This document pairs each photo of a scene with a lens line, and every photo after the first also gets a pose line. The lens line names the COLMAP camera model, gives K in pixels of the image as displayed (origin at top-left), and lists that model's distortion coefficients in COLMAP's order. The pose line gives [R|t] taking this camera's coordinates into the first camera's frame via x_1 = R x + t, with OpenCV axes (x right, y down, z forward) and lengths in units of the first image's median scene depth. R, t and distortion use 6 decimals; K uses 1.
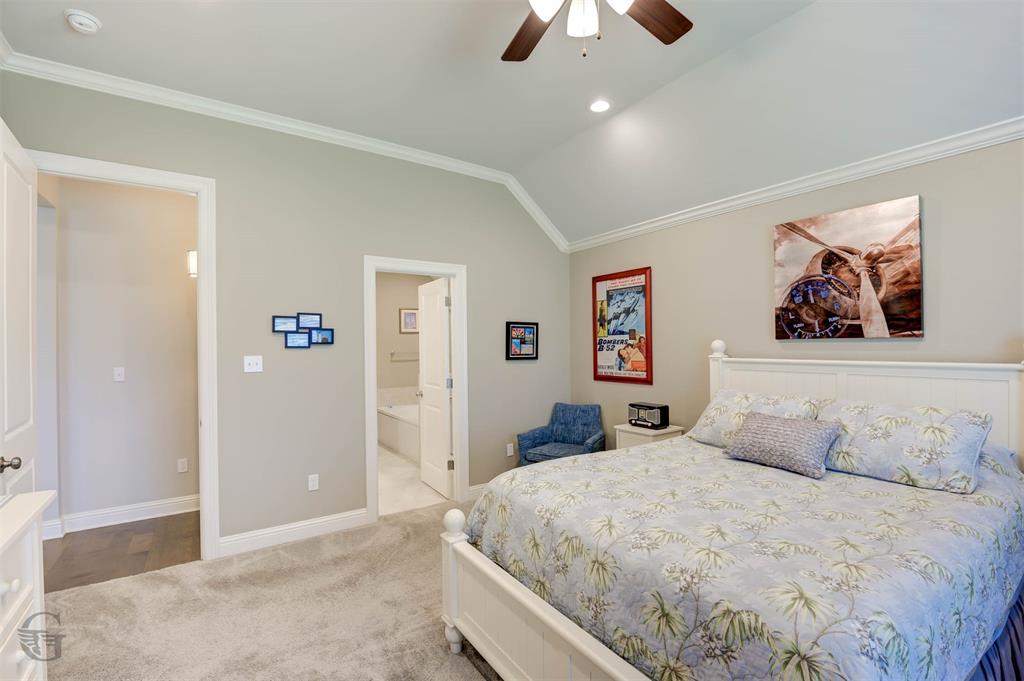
lens RADIAL K [[450.2, 0, 515.3], [0, 450.2, 344.2], [0, 0, 1]] dist [-0.000791, -0.000022]
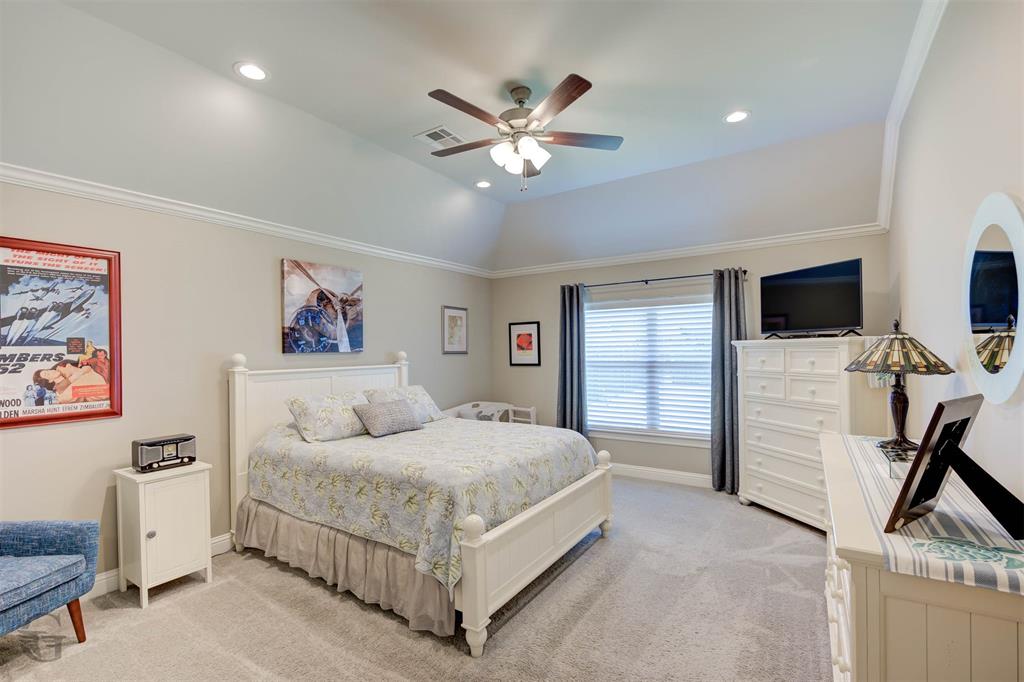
lens RADIAL K [[450.2, 0, 515.4], [0, 450.2, 346.3], [0, 0, 1]] dist [-0.000791, -0.000022]
pose [[-0.365012, 0.007789, 0.930970, -0.783983], [0.004025, 0.999969, -0.006788, -0.018977], [-0.930994, 0.001269, -0.365032, 0.889319]]
